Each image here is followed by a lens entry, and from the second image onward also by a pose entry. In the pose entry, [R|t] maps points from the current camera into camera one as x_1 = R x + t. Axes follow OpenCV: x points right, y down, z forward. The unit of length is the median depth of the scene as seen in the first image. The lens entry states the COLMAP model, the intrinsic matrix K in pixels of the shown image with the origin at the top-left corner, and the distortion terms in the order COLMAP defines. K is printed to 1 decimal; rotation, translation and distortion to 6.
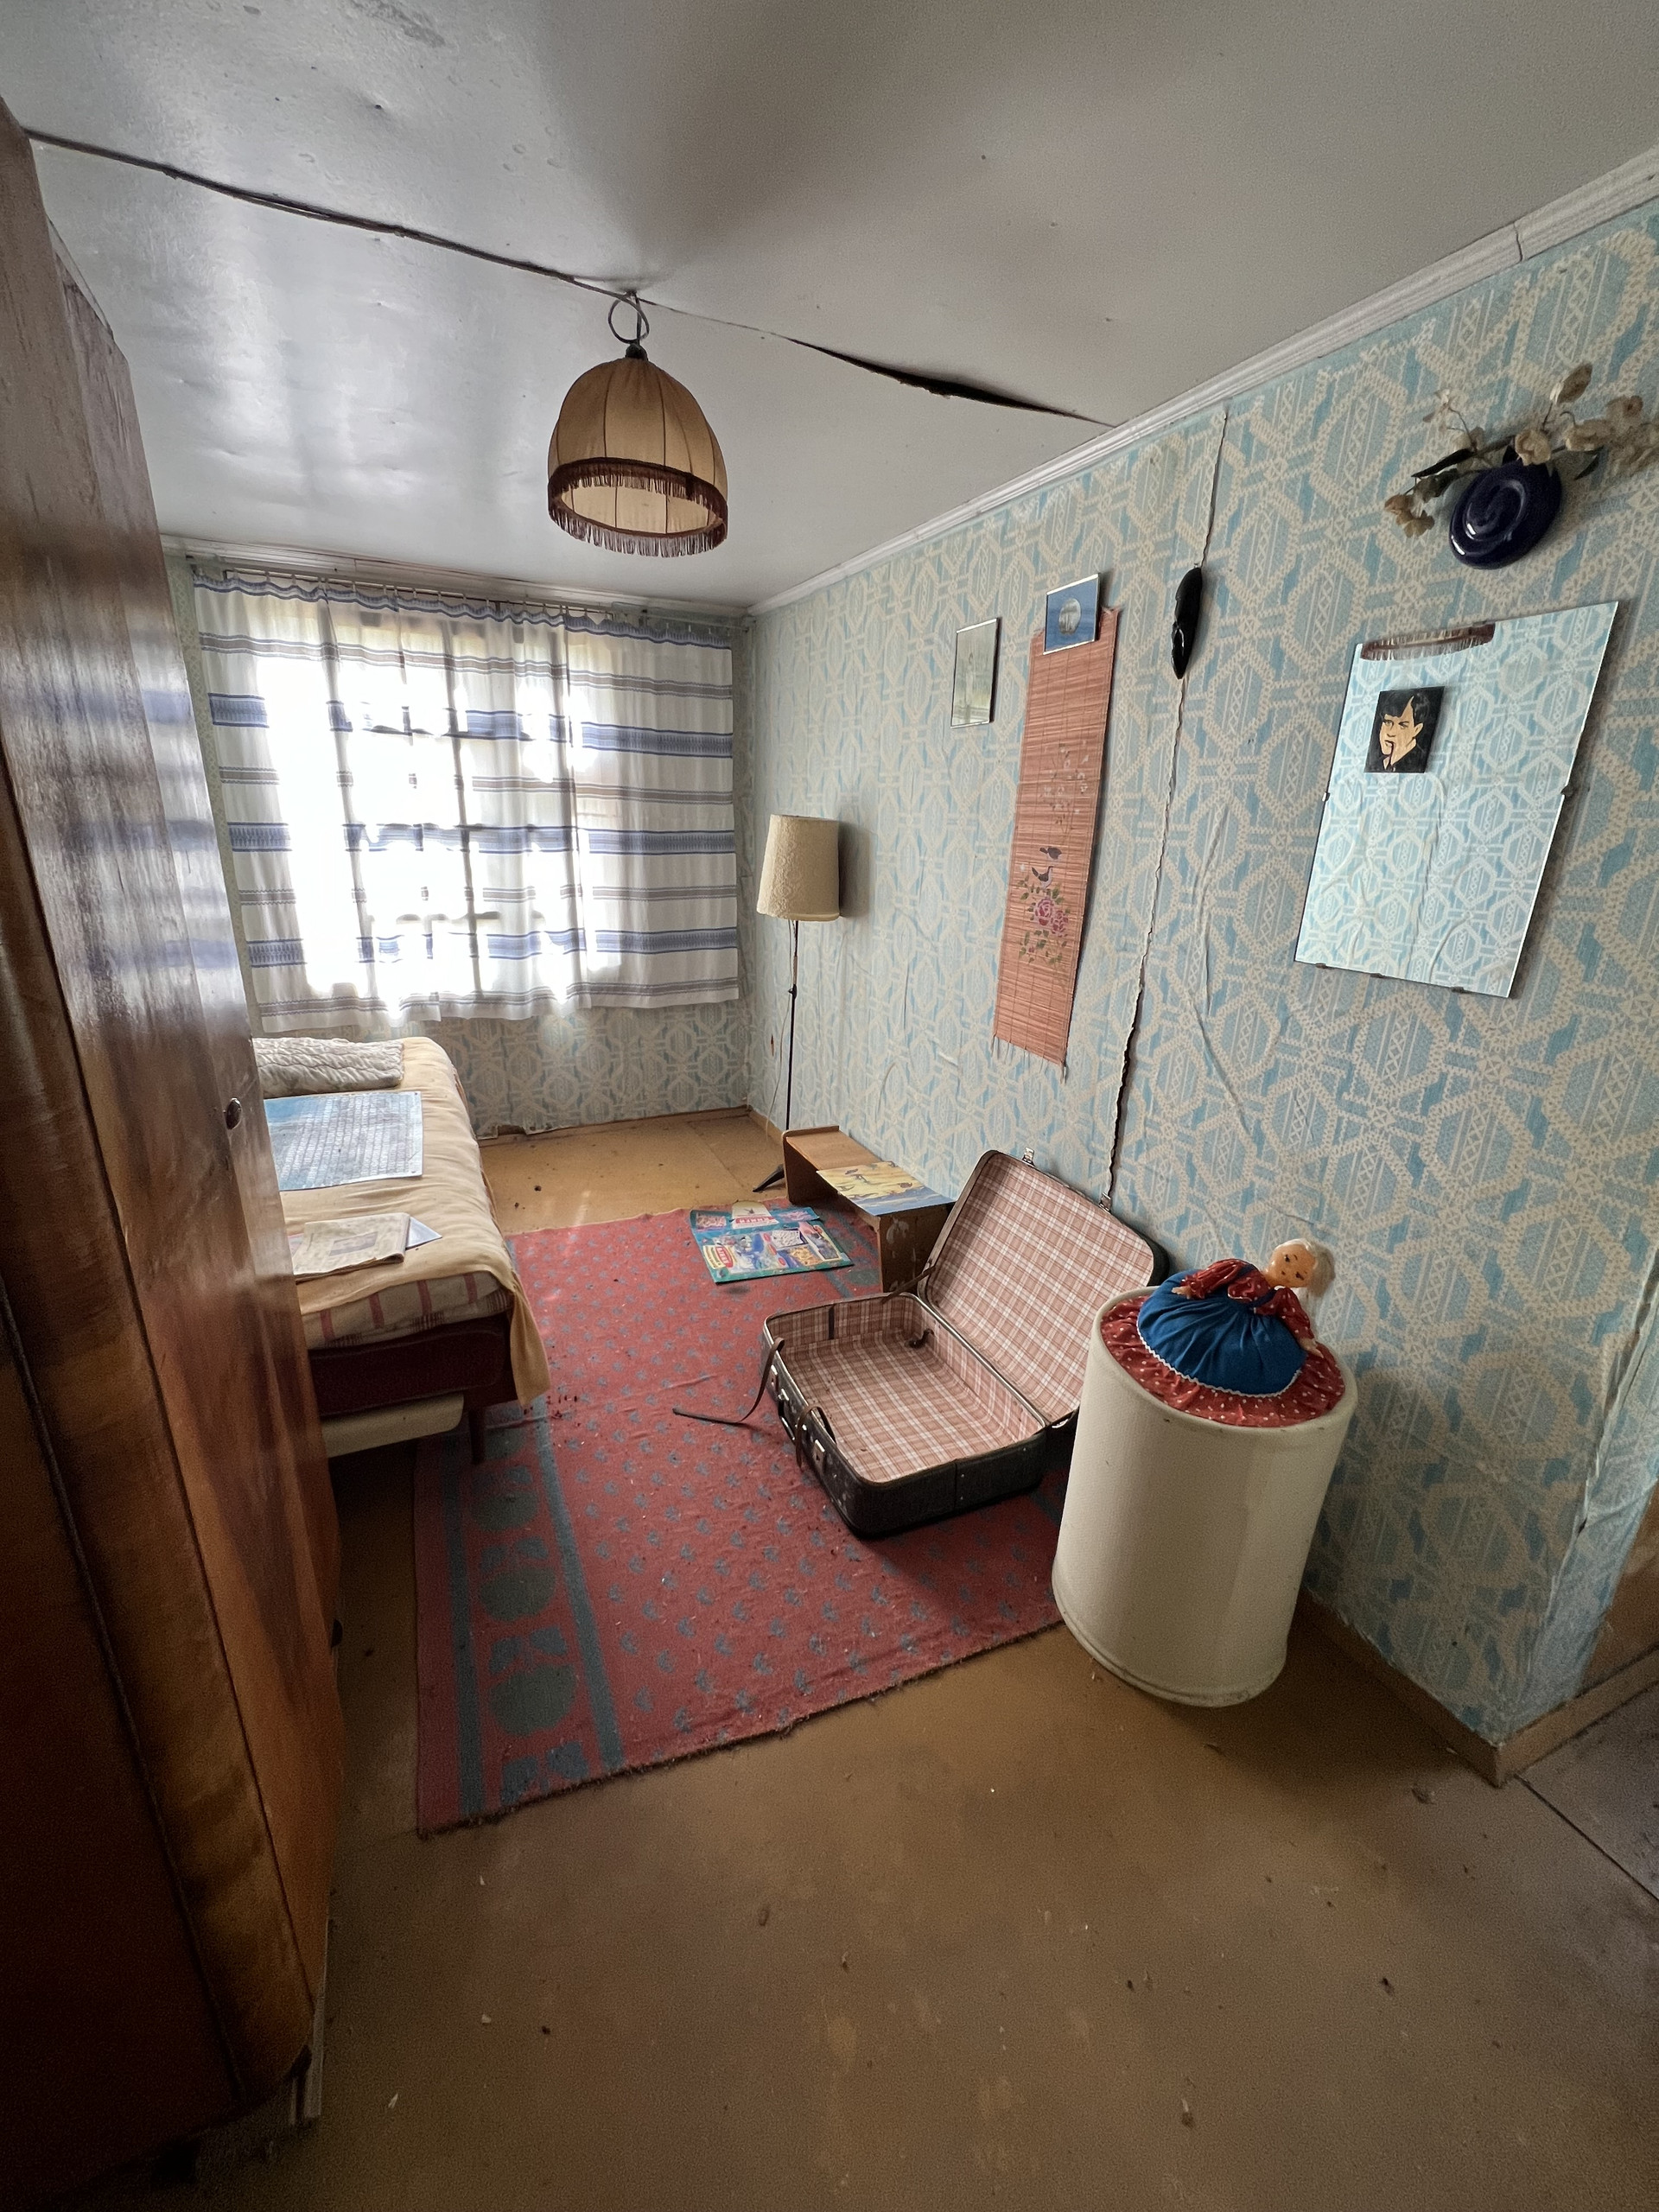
lens RADIAL K [[887.8, 0, 823.7], [0, 887.8, 1108.2], [0, 0, 1]] dist [-0.003177, 0.000938]
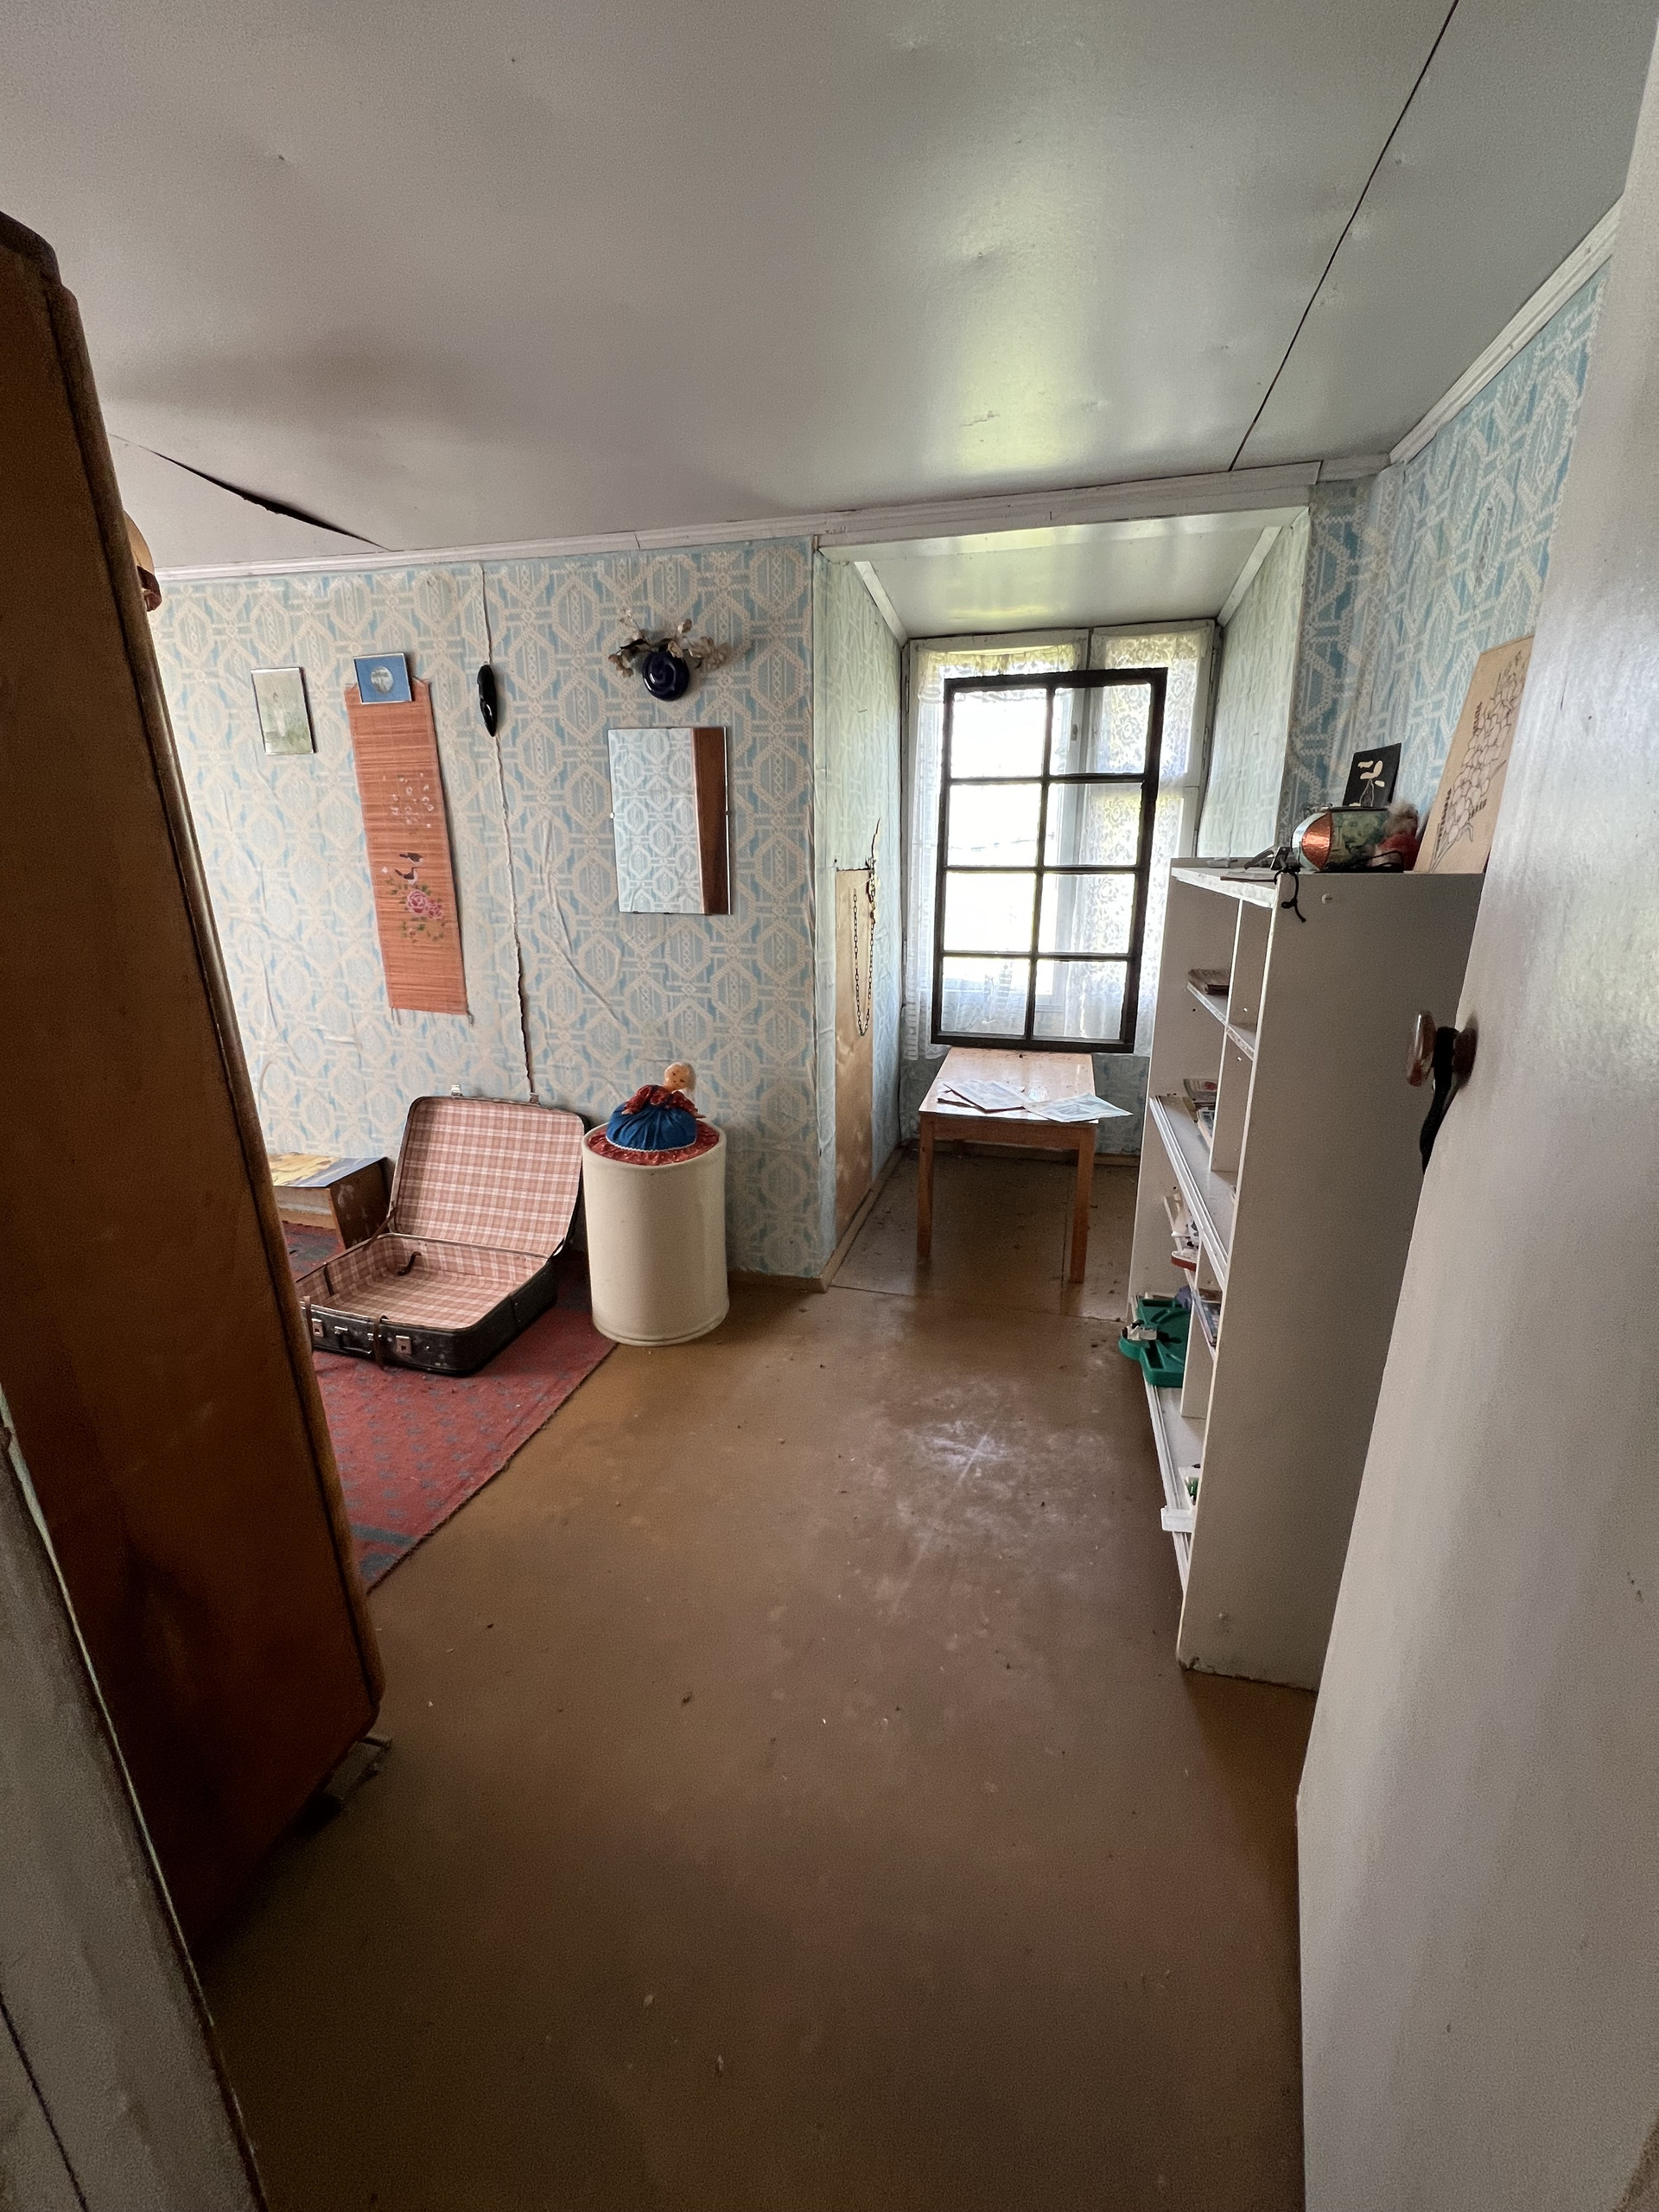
lens RADIAL K [[887.8, 0, 823.7], [0, 887.8, 1108.2], [0, 0, 1]] dist [-0.003177, 0.000938]
pose [[0.630042, -0.262117, 0.730987, -0.486567], [0.259300, 0.958296, 0.120134, 0.078857], [-0.731991, 0.113856, 0.671733, -0.330748]]
